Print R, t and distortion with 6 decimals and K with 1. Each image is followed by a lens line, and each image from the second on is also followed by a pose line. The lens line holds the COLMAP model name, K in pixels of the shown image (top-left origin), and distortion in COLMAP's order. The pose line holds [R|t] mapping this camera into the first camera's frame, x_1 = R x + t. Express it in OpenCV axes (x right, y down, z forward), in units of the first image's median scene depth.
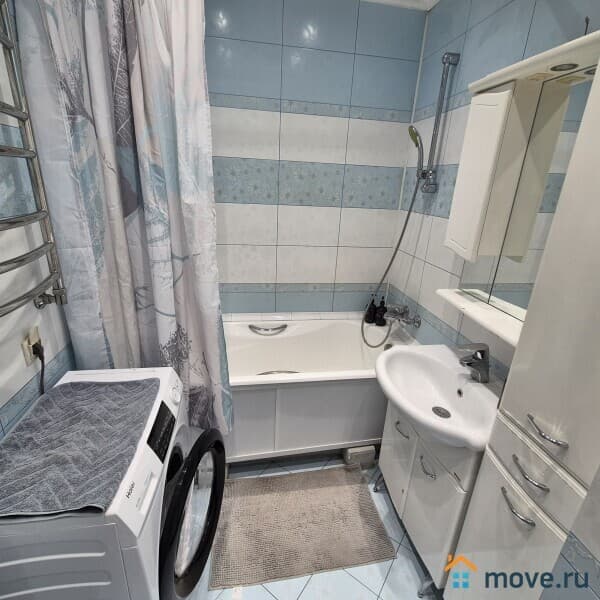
lens RADIAL K [[327.3, 0, 299.8], [0, 327.3, 297.2], [0, 0, 1]] dist [-0.000773, -0.001486]
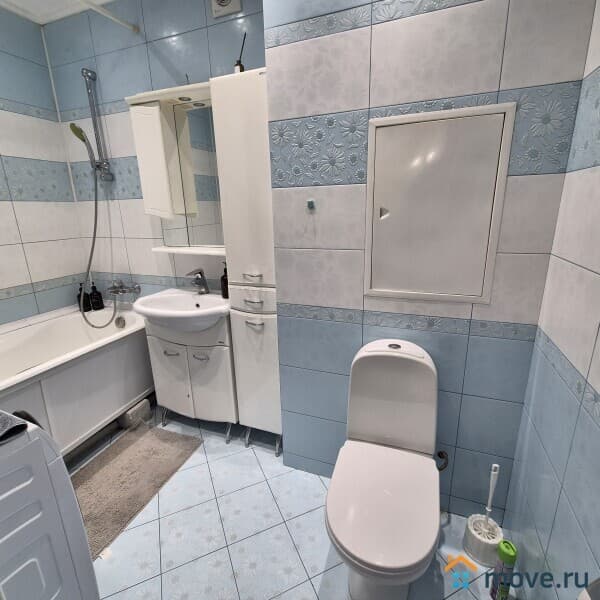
lens RADIAL K [[327.3, 0, 299.6], [0, 327.3, 299.7], [0, 0, 1]] dist [-0.000773, -0.001486]
pose [[0.501873, -0.290807, 0.814589, -0.374956], [0.328680, 0.935258, 0.131384, 0.171630], [-0.800058, 0.201801, 0.564963, -0.172273]]
